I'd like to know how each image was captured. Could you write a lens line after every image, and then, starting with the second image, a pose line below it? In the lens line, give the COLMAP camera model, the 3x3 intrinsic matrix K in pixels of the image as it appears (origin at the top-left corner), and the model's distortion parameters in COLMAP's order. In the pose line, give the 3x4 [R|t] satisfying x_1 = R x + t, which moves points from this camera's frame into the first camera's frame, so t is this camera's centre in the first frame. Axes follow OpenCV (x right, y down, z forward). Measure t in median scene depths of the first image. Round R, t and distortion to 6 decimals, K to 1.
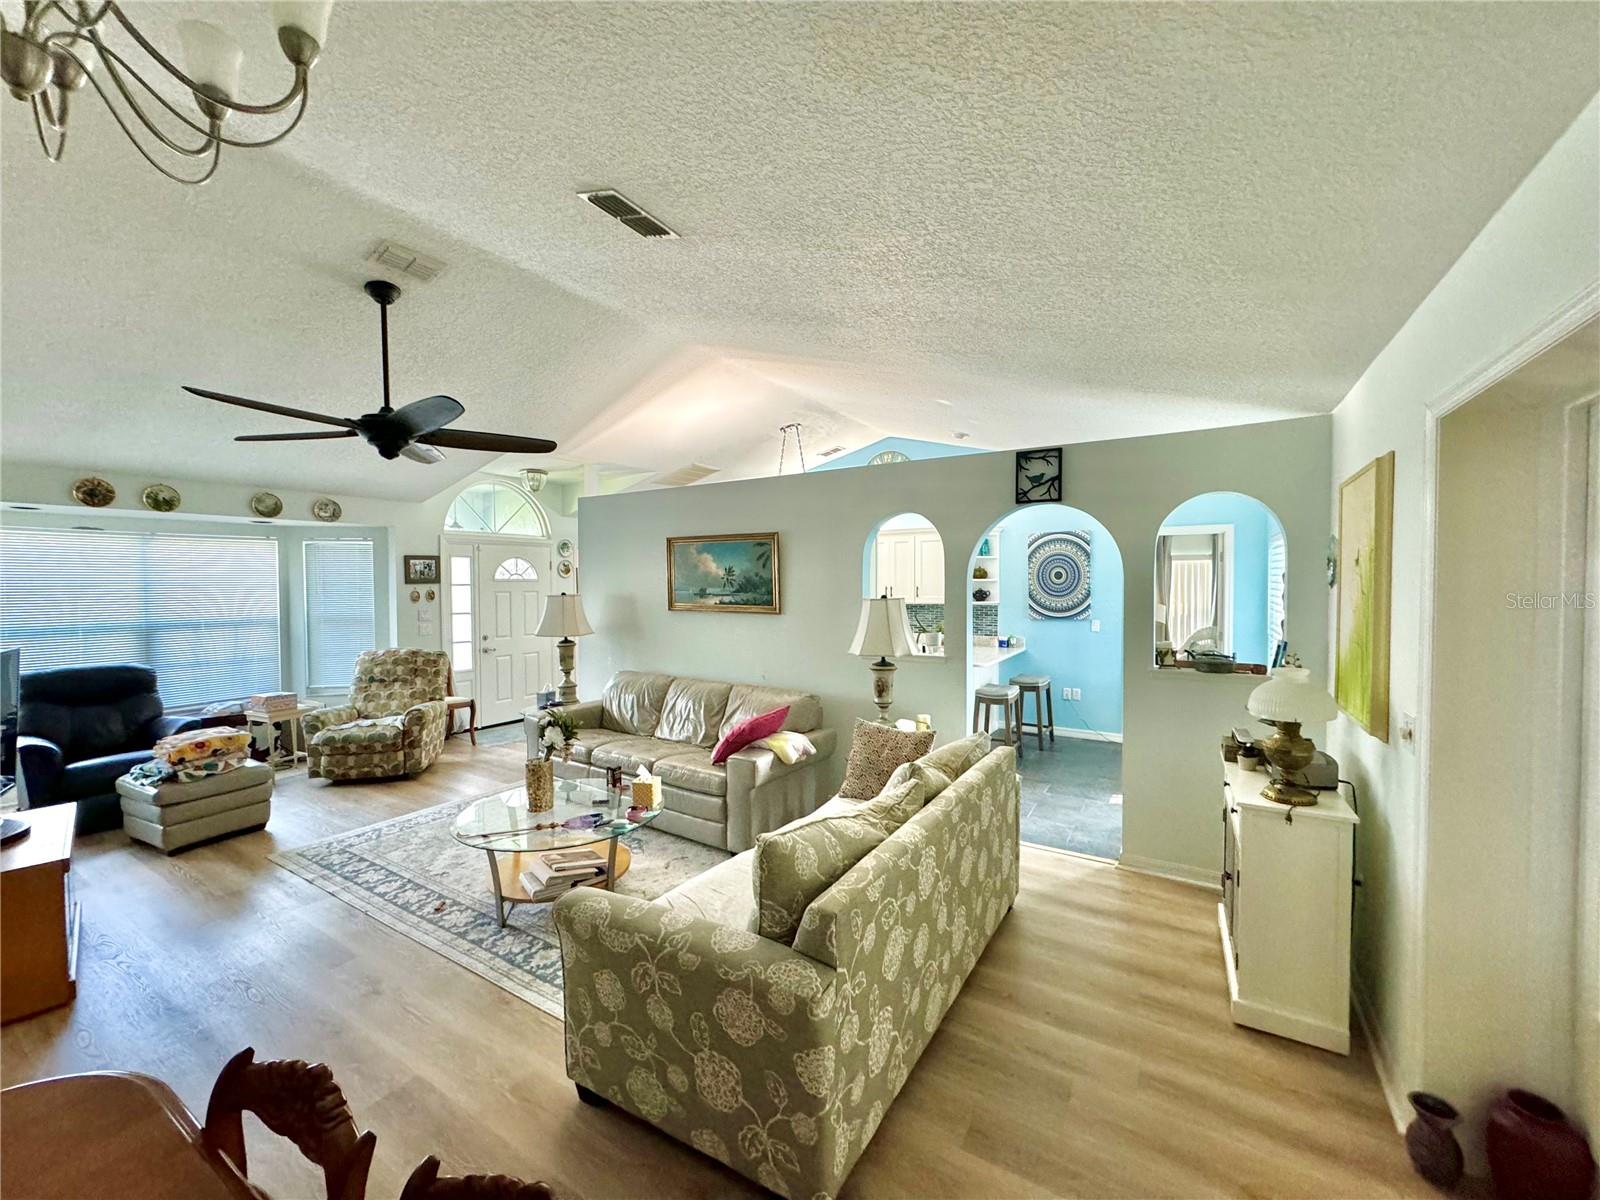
lens RADIAL K [[637.2, 0, 797.4], [0, 637.2, 600.5], [0, 0, 1]] dist [0.007384, -0.002343]
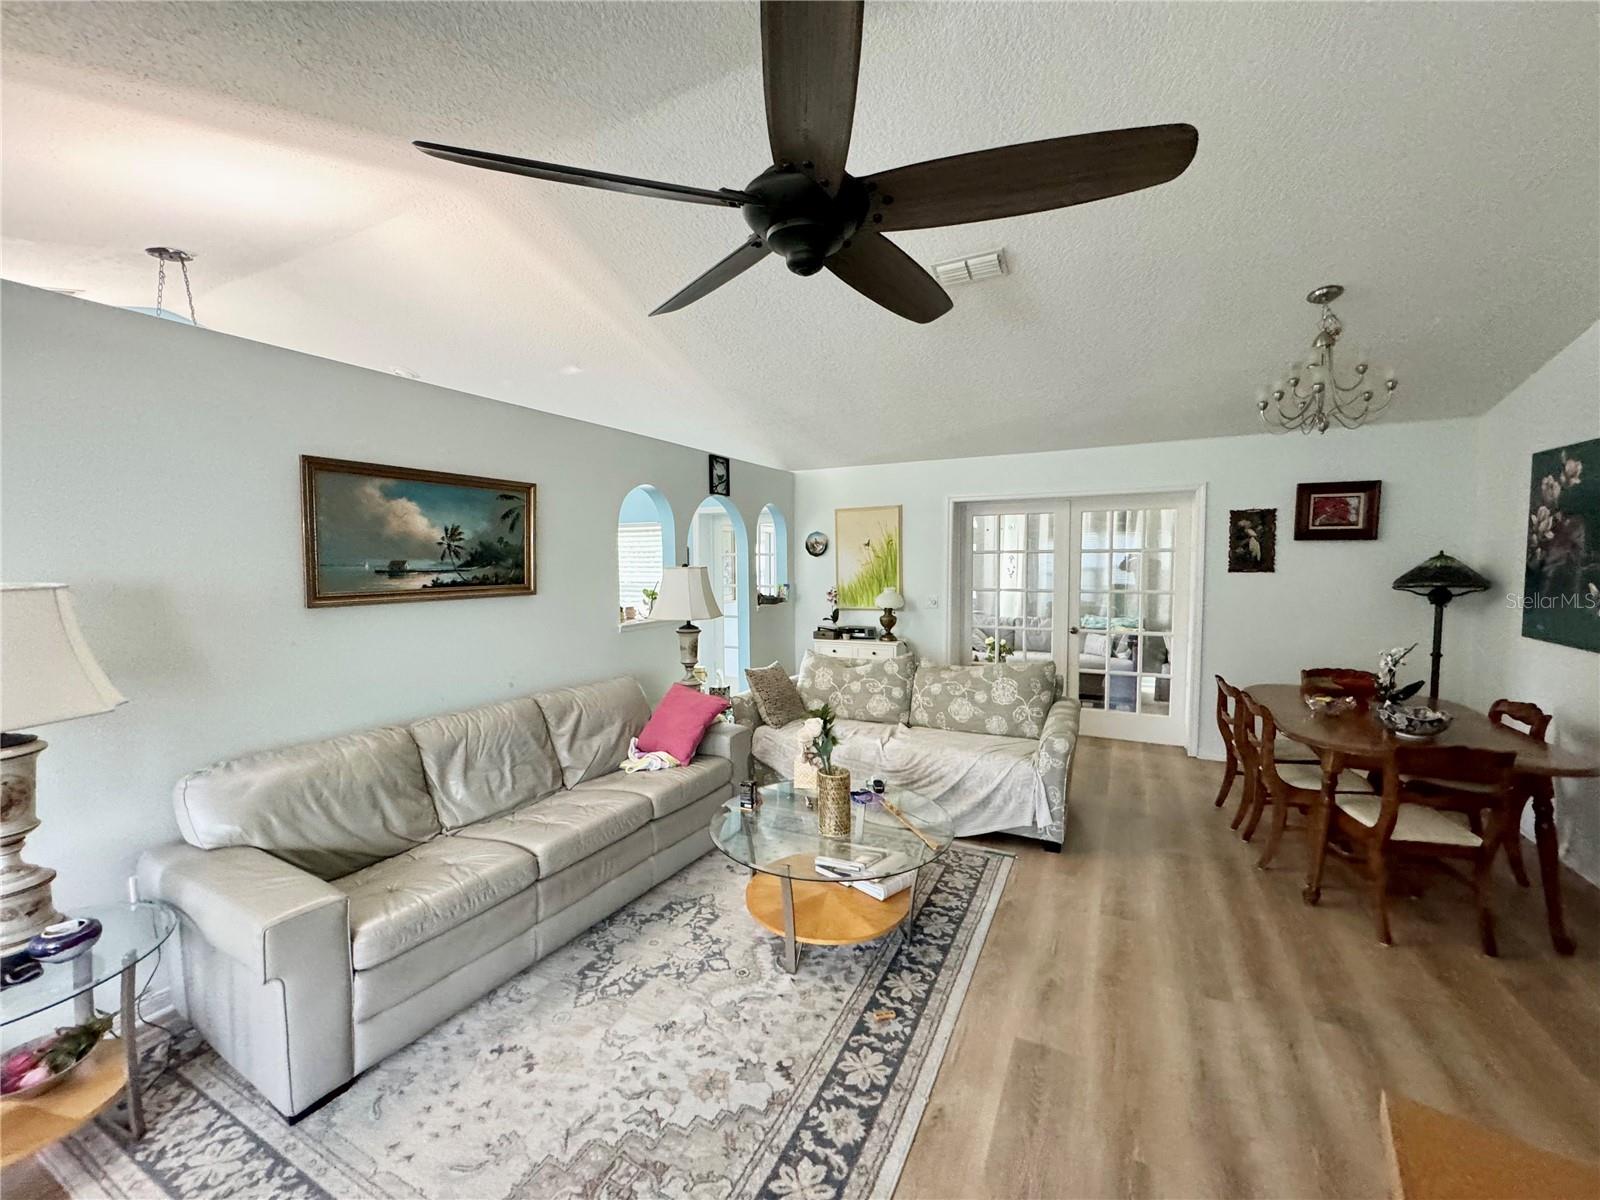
lens RADIAL K [[637.2, 0, 802.2], [0, 637.2, 598.7], [0, 0, 1]] dist [0.007384, -0.002343]
pose [[-0.091424, -0.061103, 0.993936, -0.792803], [0.035590, 0.997278, 0.064582, -0.010210], [-0.995176, 0.041278, -0.089000, 0.744667]]
